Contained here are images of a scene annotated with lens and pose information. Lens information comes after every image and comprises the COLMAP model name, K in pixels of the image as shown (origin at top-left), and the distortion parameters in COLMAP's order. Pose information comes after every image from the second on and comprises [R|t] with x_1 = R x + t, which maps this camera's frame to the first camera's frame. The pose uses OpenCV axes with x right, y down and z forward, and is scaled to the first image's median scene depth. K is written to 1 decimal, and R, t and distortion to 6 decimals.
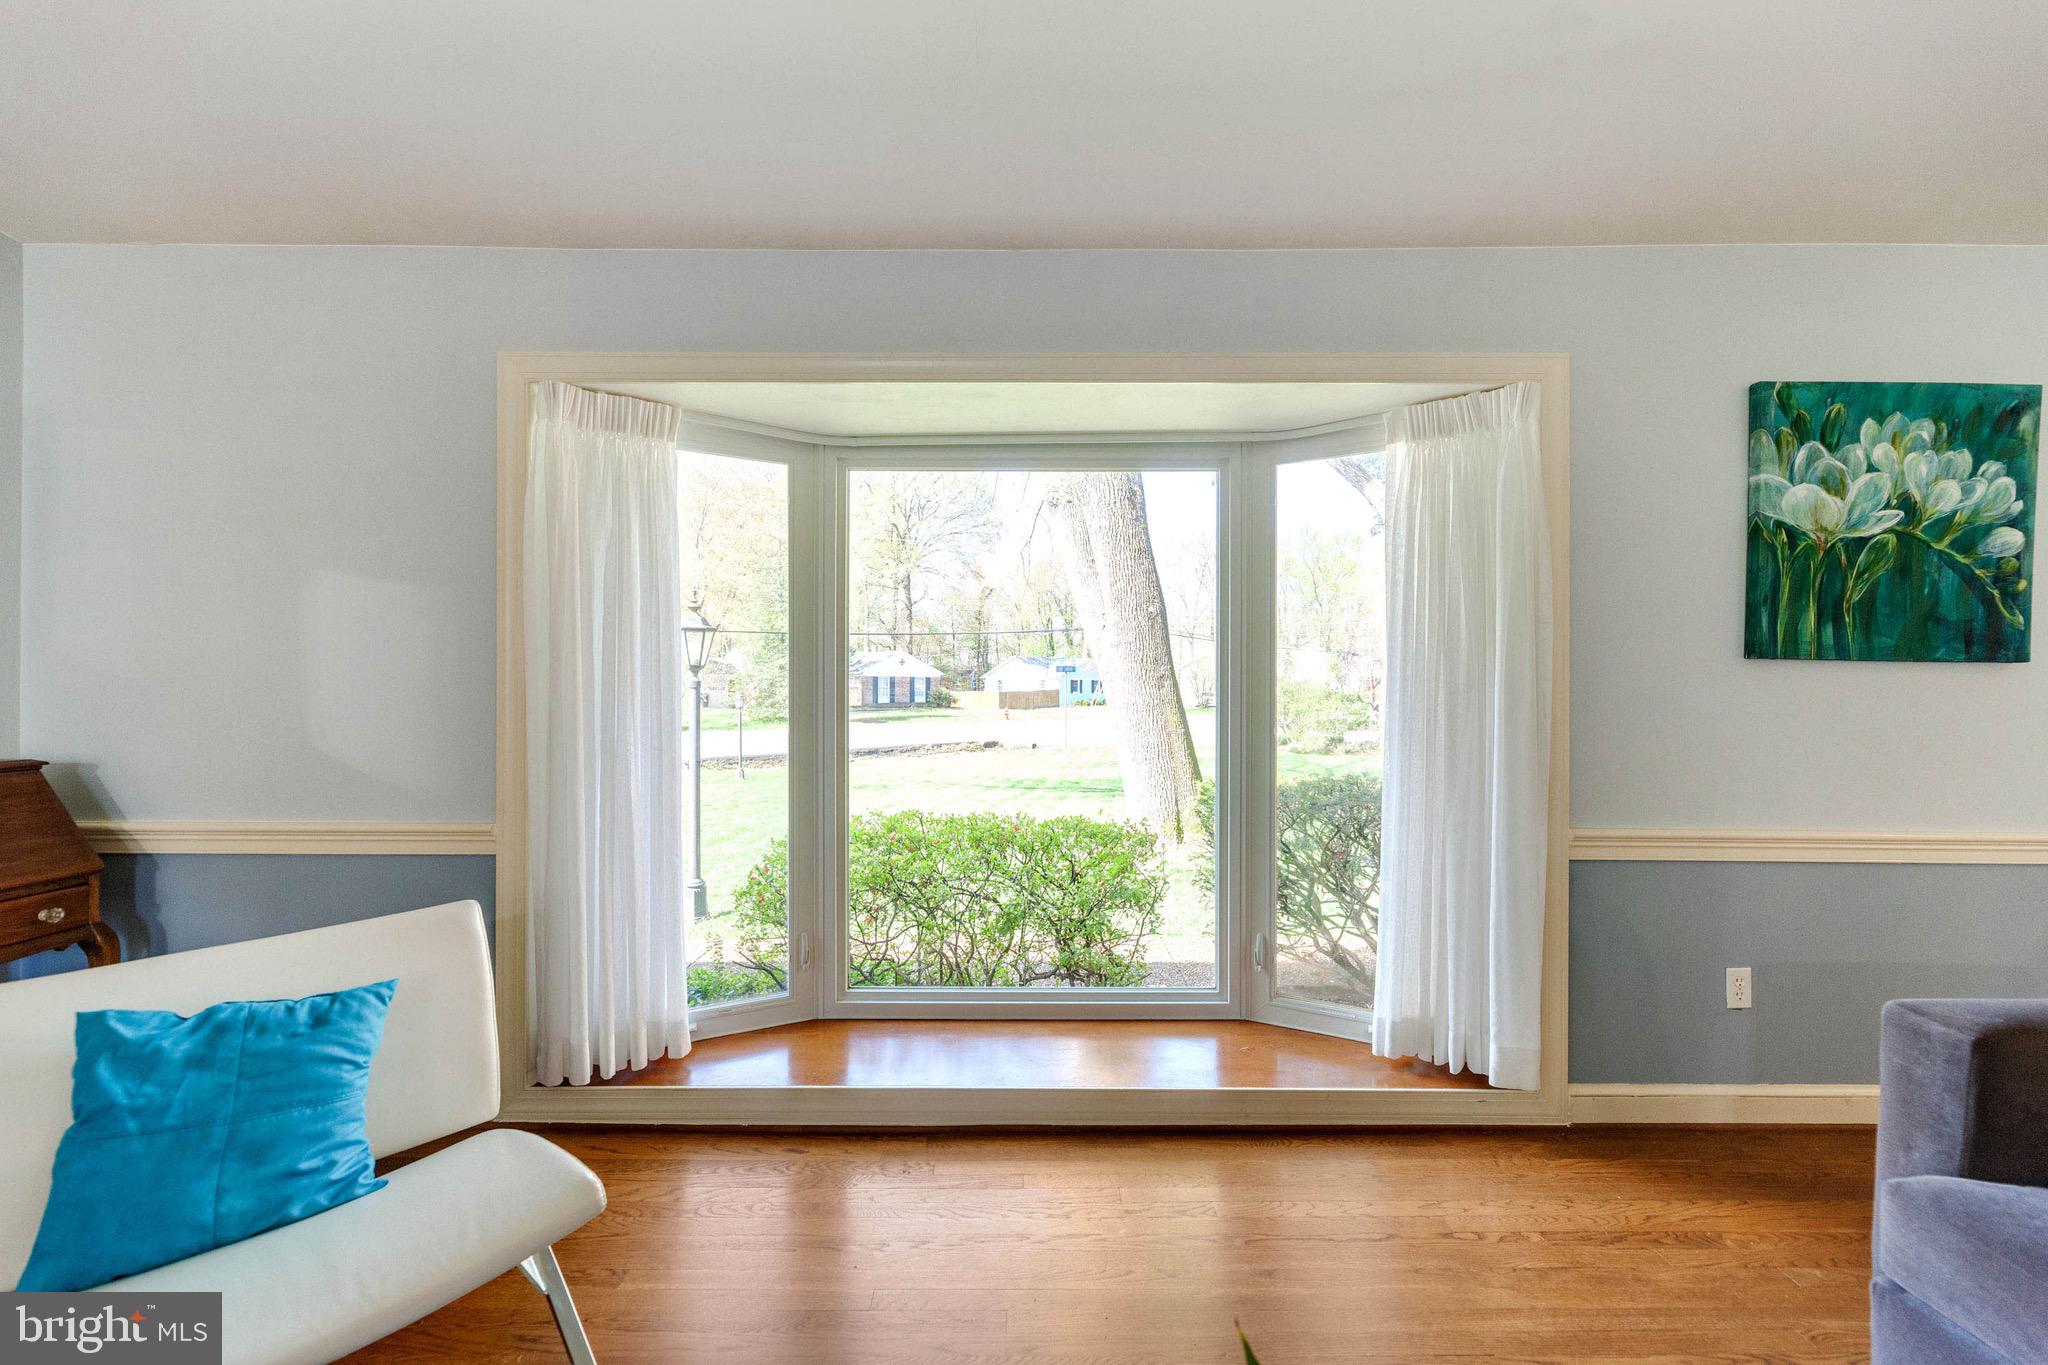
lens RADIAL K [[838.7, 0, 1027.1], [0, 838.7, 694.6], [0, 0, 1]] dist [0.001998, 0.000112]
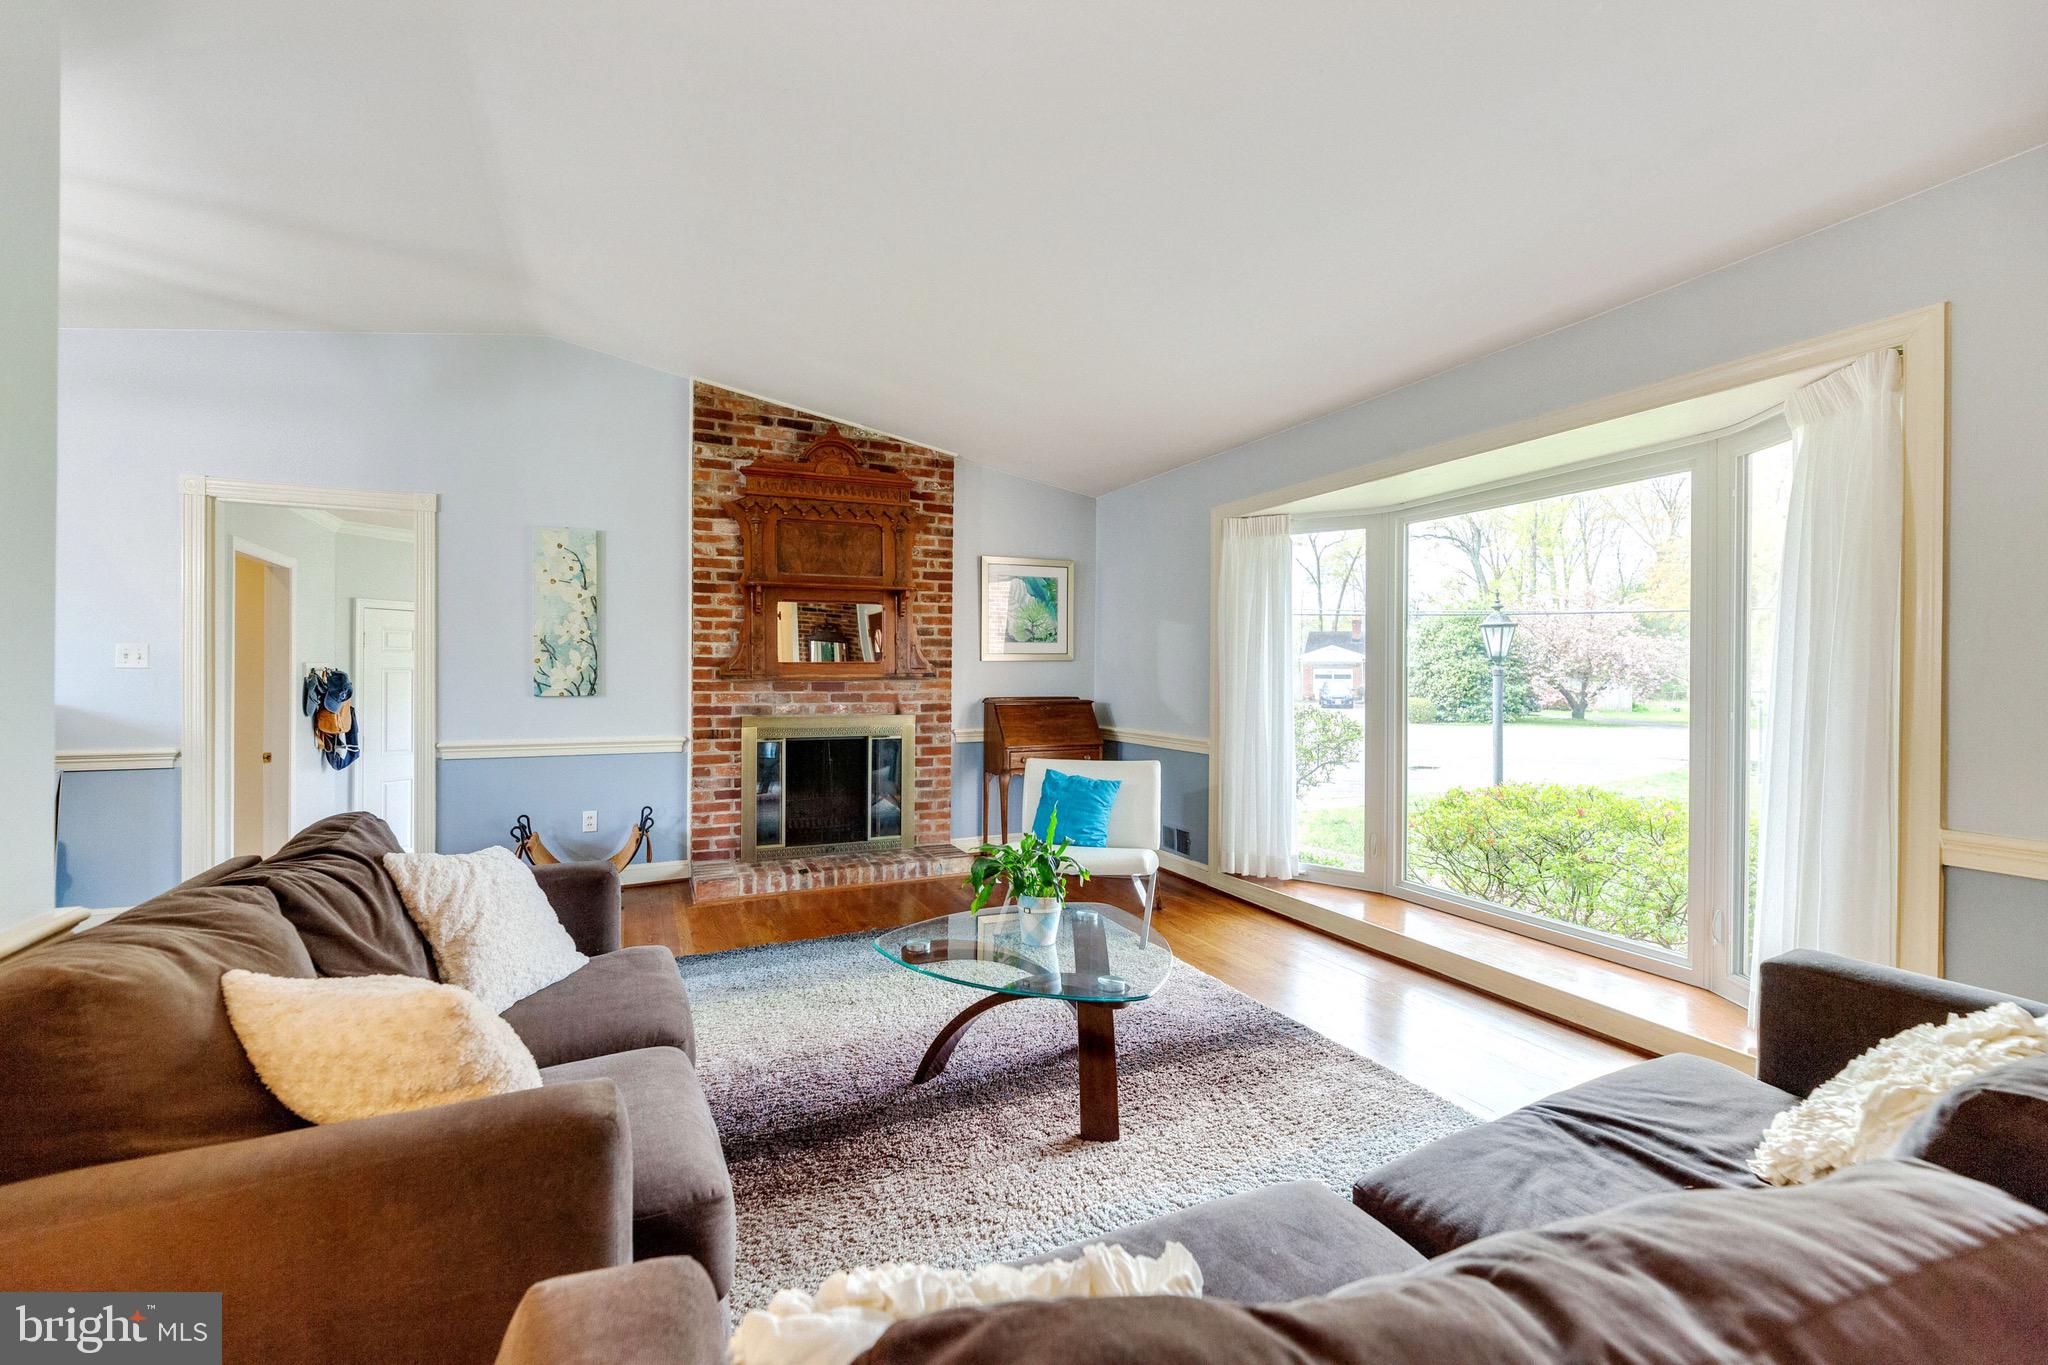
lens RADIAL K [[857.5, 0, 1018.1], [0, 857.5, 681.3], [0, 0, 1]] dist [0.001744, -0.000327]
pose [[0.419207, 0.008364, -0.907852, 1.069019], [-0.011851, 0.999923, 0.003740, 0.010465], [0.907813, 0.009191, 0.419273, -0.298739]]
